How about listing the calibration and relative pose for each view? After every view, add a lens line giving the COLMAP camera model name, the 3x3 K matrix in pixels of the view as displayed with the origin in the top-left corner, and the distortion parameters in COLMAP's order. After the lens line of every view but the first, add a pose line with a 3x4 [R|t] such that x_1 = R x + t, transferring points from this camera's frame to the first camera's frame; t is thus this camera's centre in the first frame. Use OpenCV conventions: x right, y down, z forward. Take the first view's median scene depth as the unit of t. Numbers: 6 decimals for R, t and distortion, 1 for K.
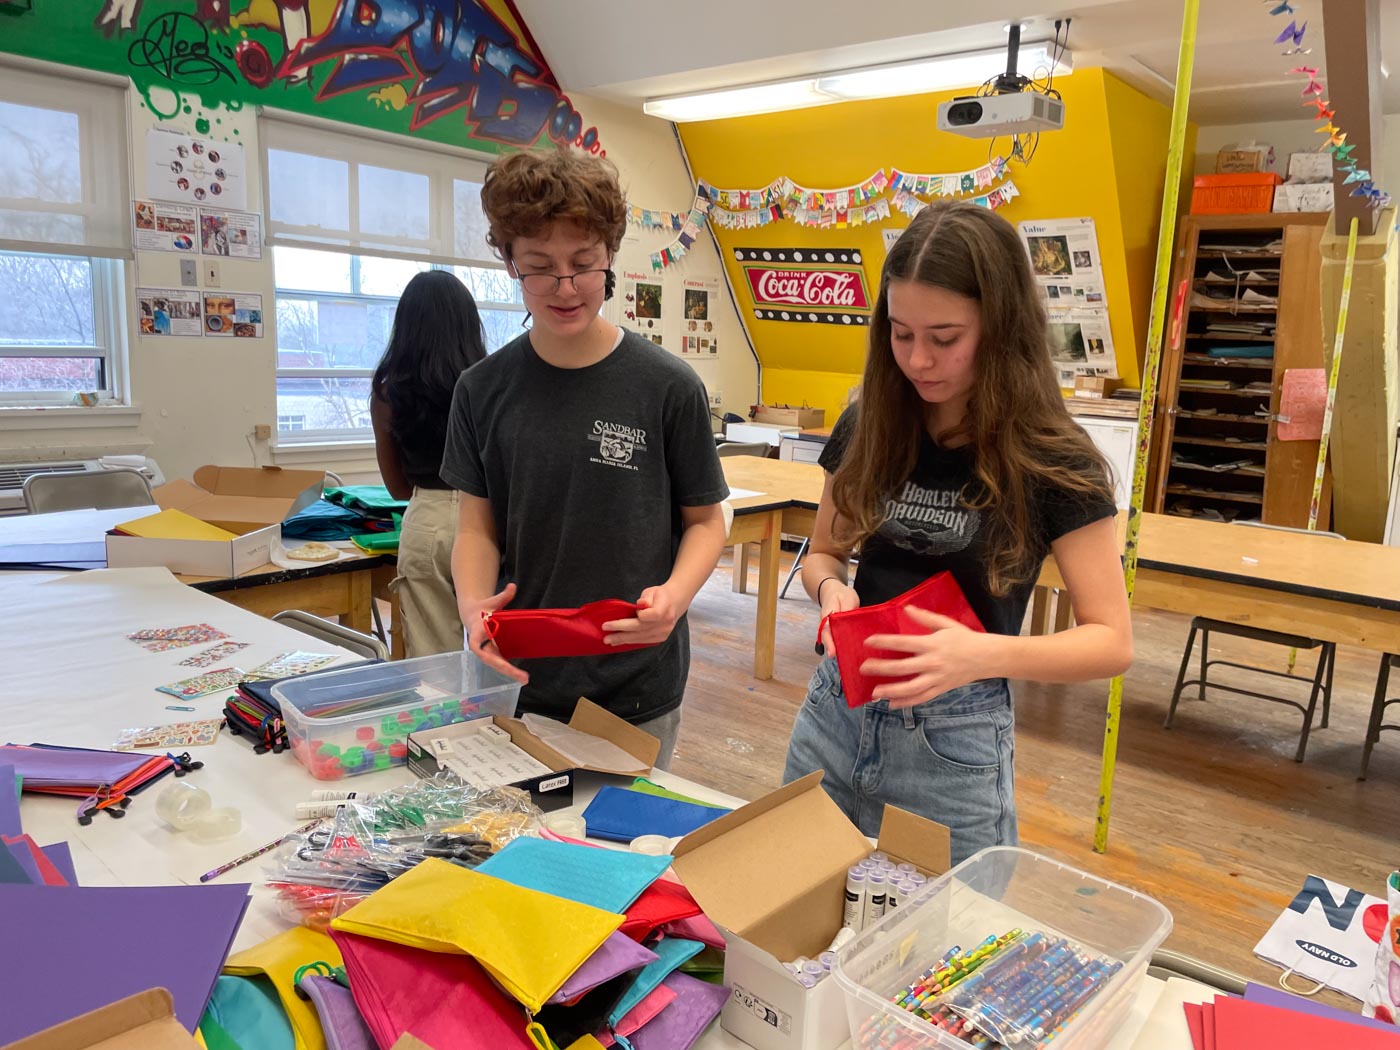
lens RADIAL K [[1074.1, 0, 702.3], [0, 1074.1, 530.3], [0, 0, 1]] dist [0.092412, -0.136246]
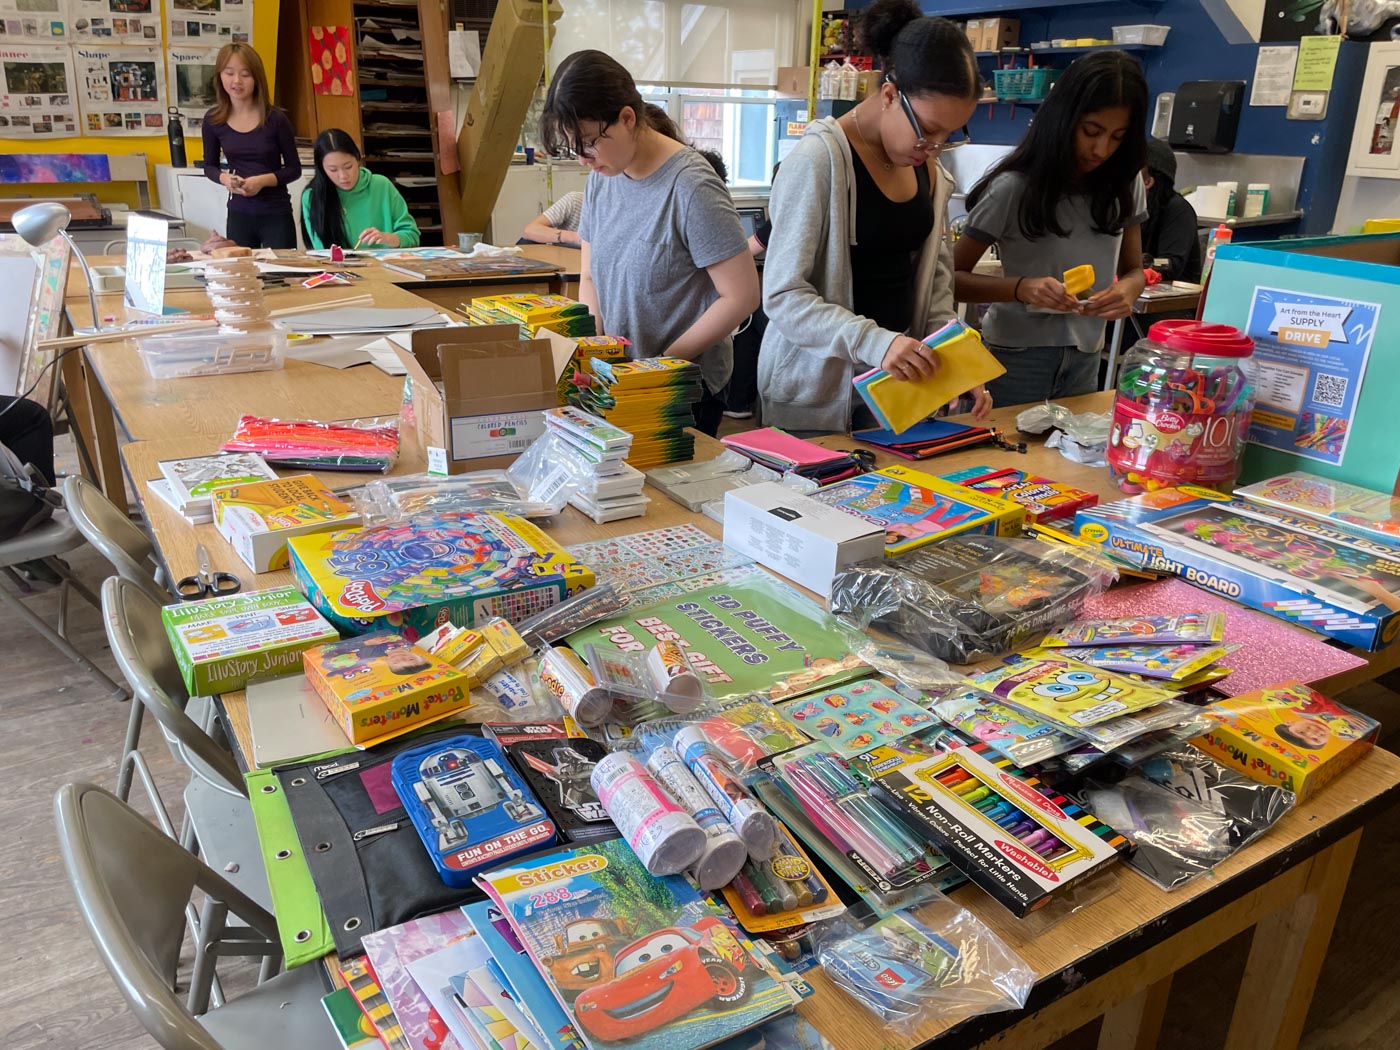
lens RADIAL K [[1072.4, 0, 689.9], [0, 1072.4, 510.8], [0, 0, 1]] dist [0.083913, -0.118103]
pose [[0.295570, -0.363149, 0.883607, -0.520641], [0.155384, 0.930890, 0.330605, -0.080899], [-0.942600, 0.039582, 0.331571, 0.322509]]
